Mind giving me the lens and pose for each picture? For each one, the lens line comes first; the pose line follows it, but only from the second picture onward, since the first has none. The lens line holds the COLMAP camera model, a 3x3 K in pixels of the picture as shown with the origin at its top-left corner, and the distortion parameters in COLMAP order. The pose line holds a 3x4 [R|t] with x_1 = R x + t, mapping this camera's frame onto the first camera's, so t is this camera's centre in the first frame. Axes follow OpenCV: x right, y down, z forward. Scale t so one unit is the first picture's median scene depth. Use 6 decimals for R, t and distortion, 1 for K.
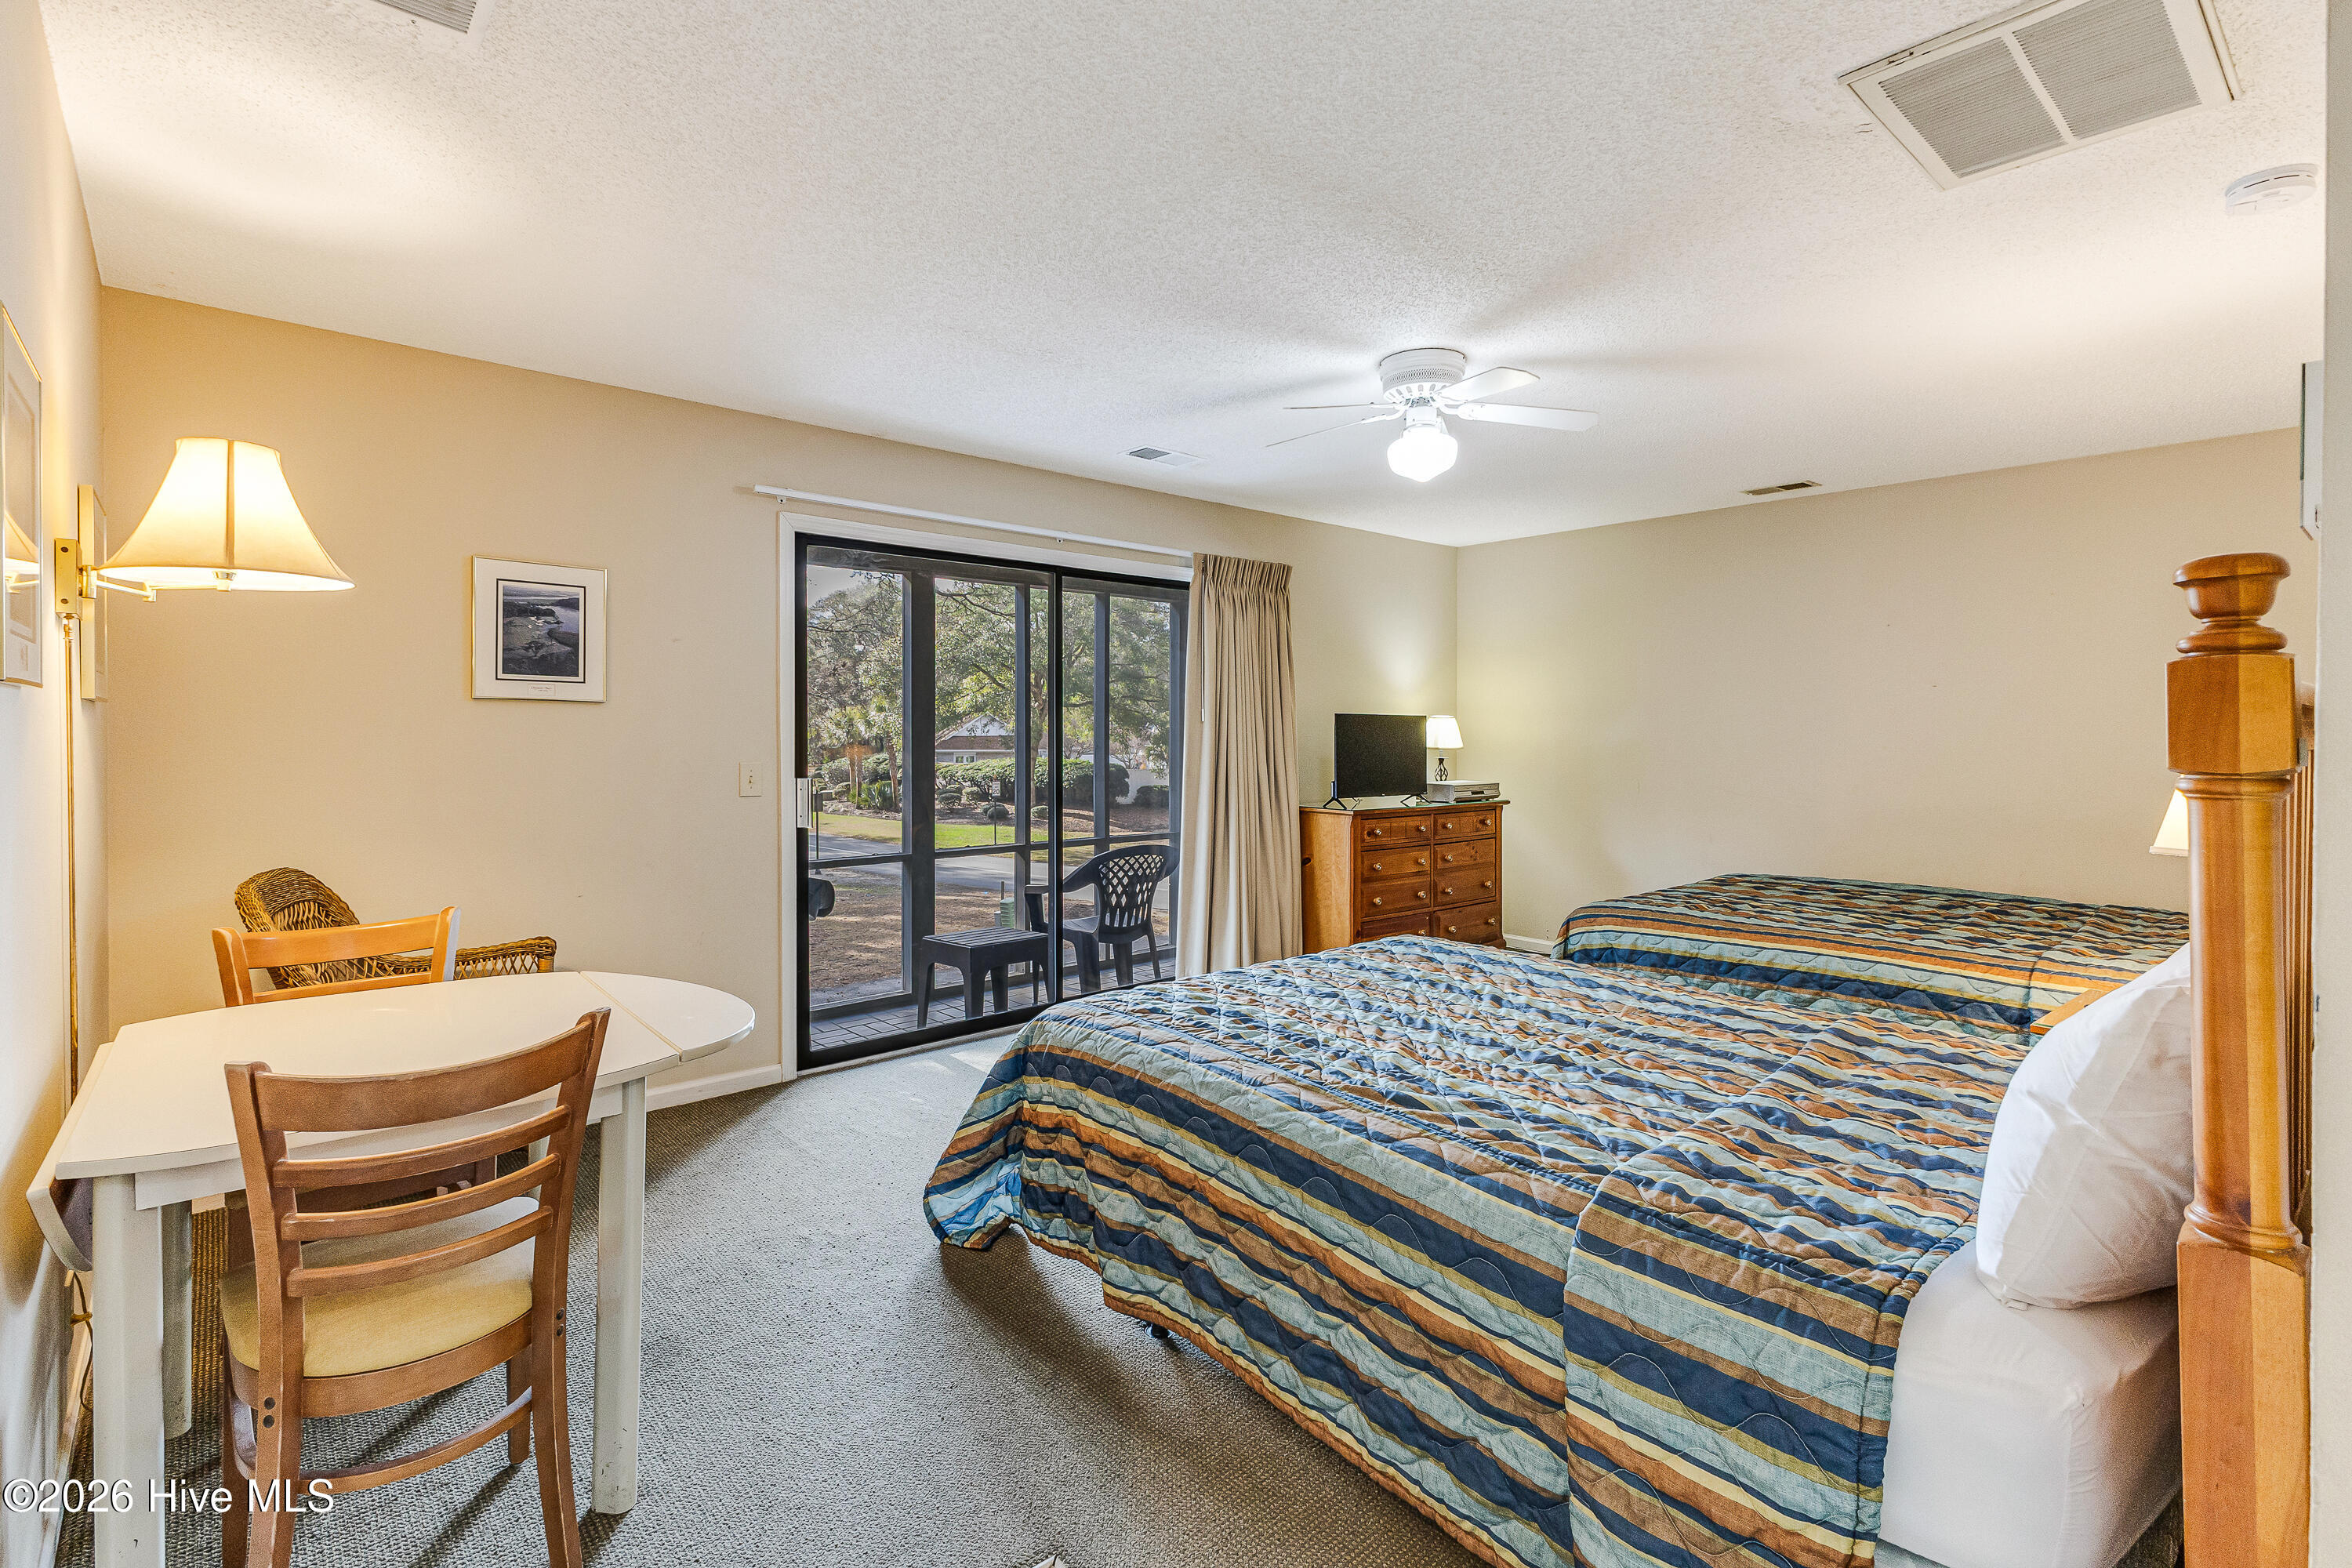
lens RADIAL K [[1093.2, 0, 1169.9], [0, 1093.2, 737.8], [0, 0, 1]] dist [0.000091, 0.000053]
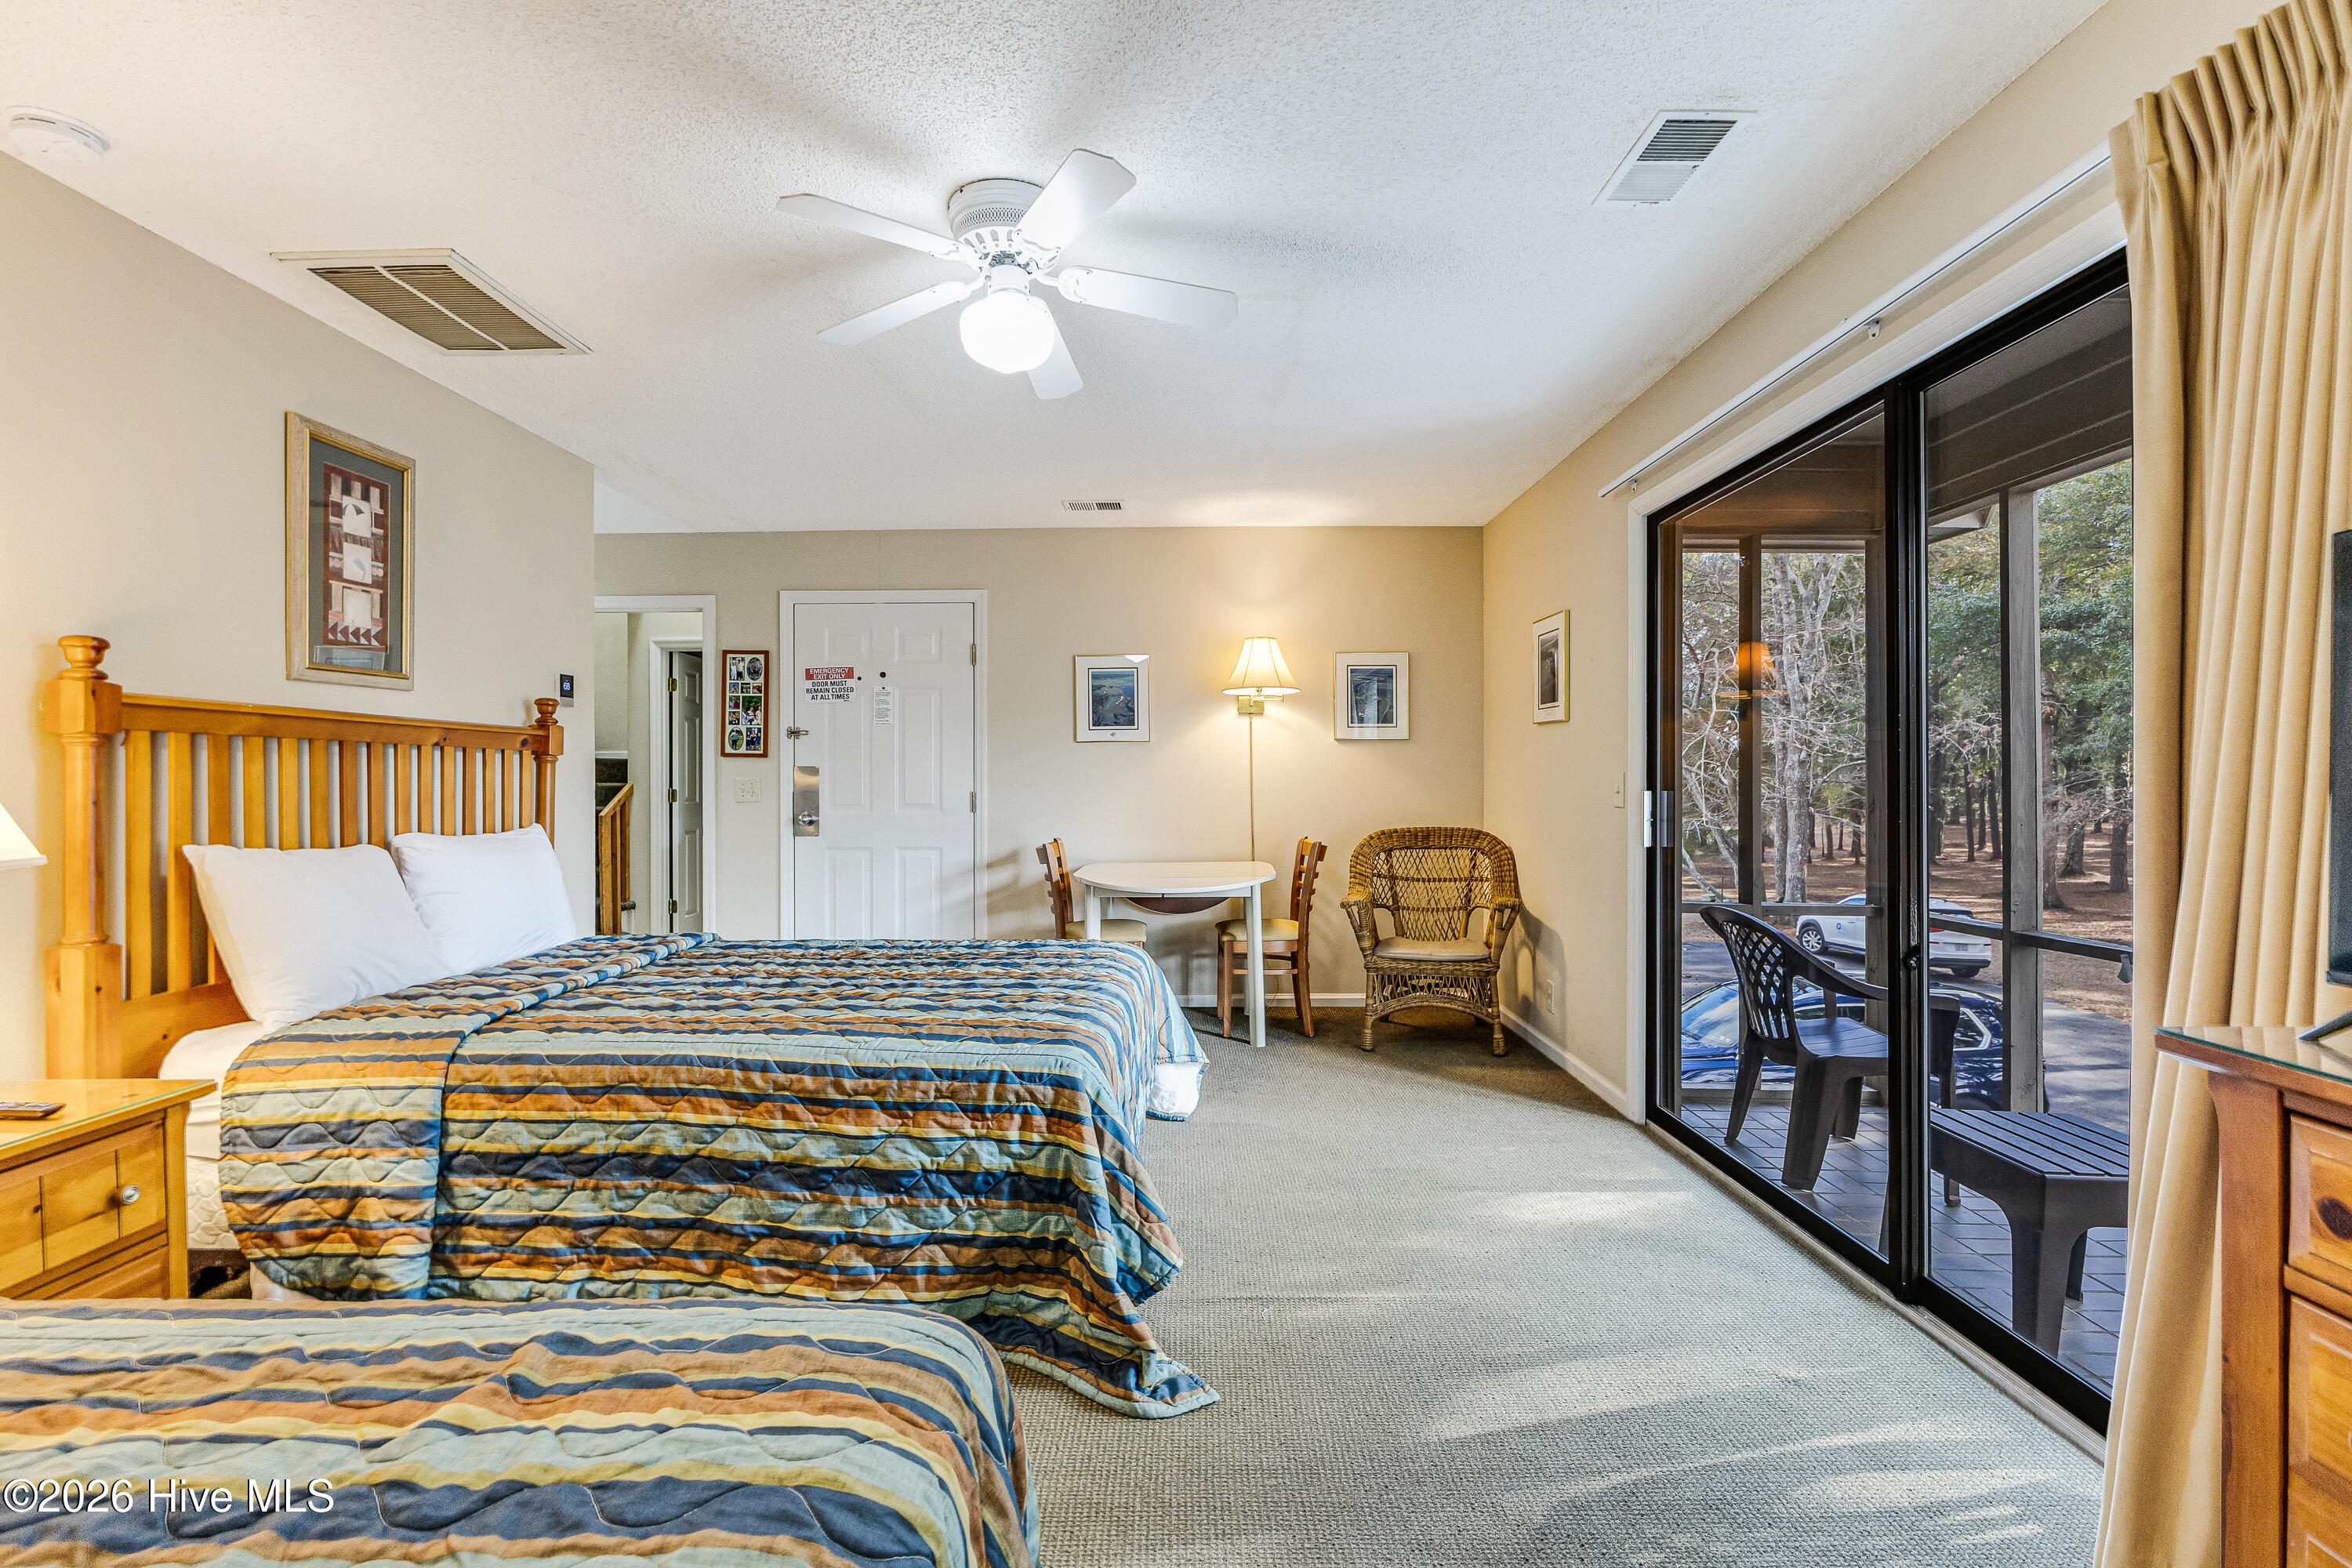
lens RADIAL K [[1065.4, 0, 1170.7], [0, 1065.4, 778.5], [0, 0, 1]] dist [-0.002136, -0.000766]
pose [[-0.671114, -0.000555, -0.741354, 0.567333], [-0.002363, 0.999996, 0.001390, 0.027328], [0.741351, 0.002685, -0.671112, 1.287793]]
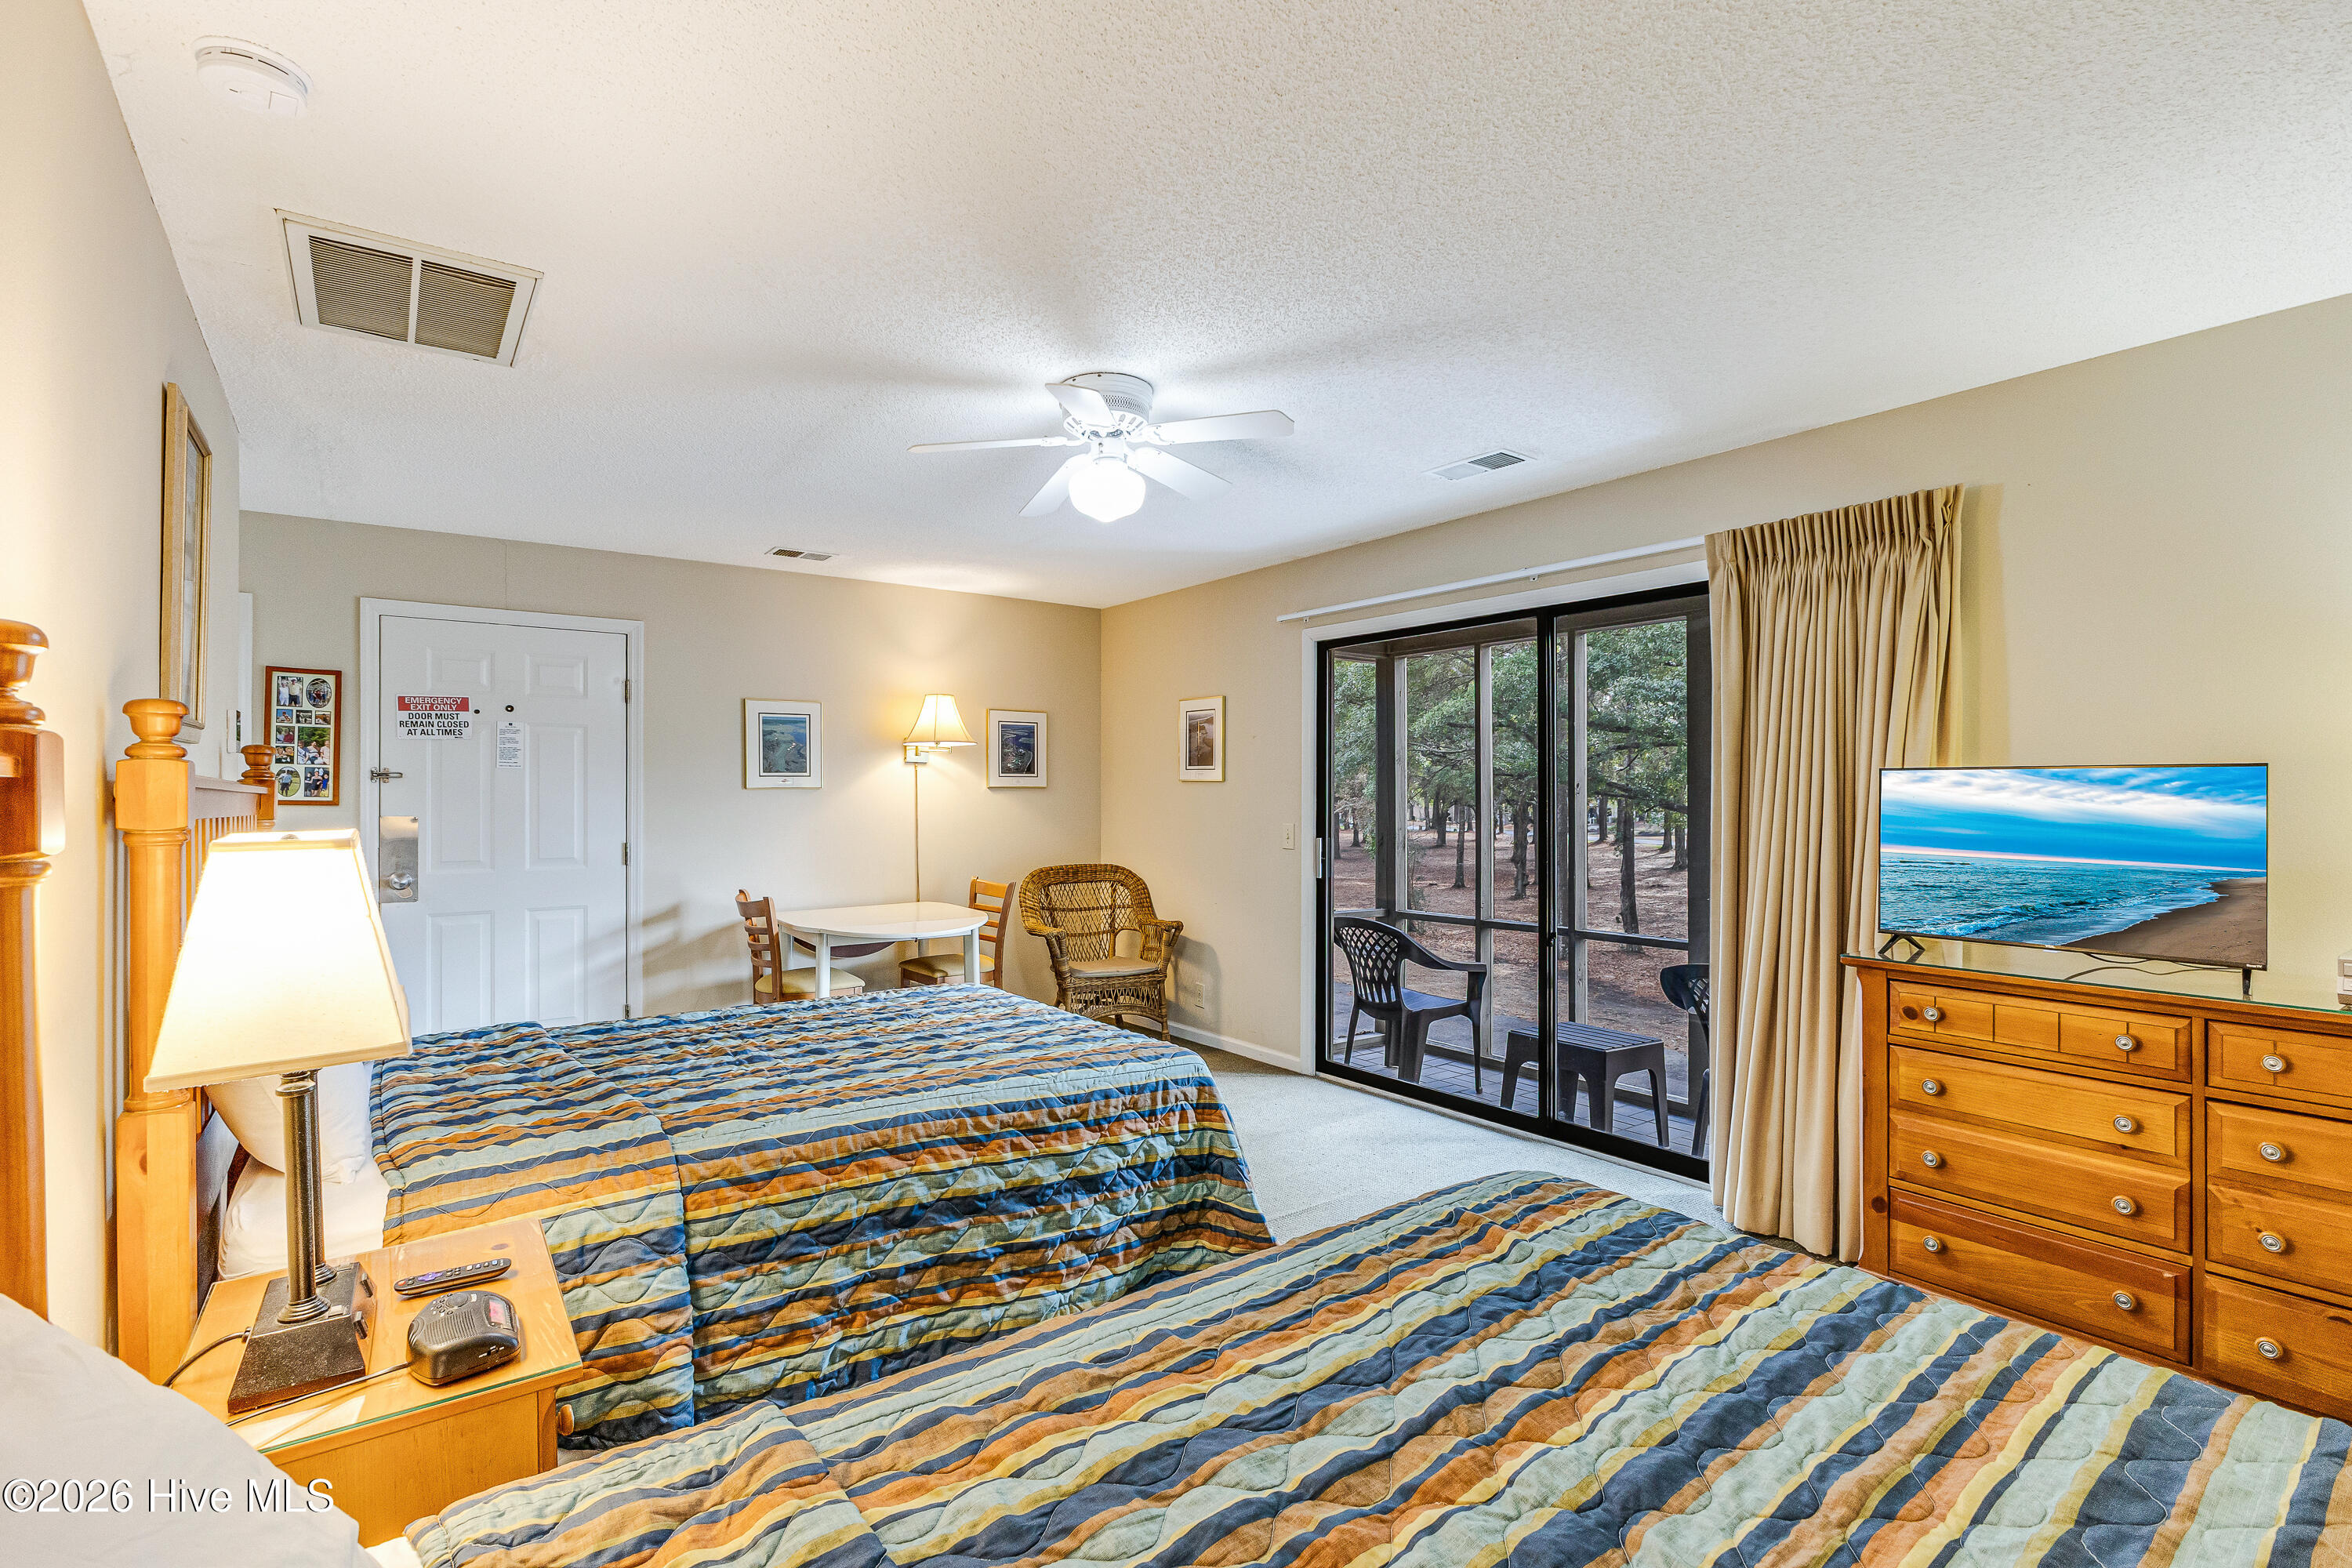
lens RADIAL K [[1101.6, 0, 1172.5], [0, 1101.6, 795.1], [0, 0, 1]] dist [0.001056, 0.000213]
pose [[-0.086147, -0.001090, -0.996282, 0.937060], [-0.004617, 0.999989, -0.000694, -0.009552], [0.996272, 0.004540, -0.086151, 0.935571]]
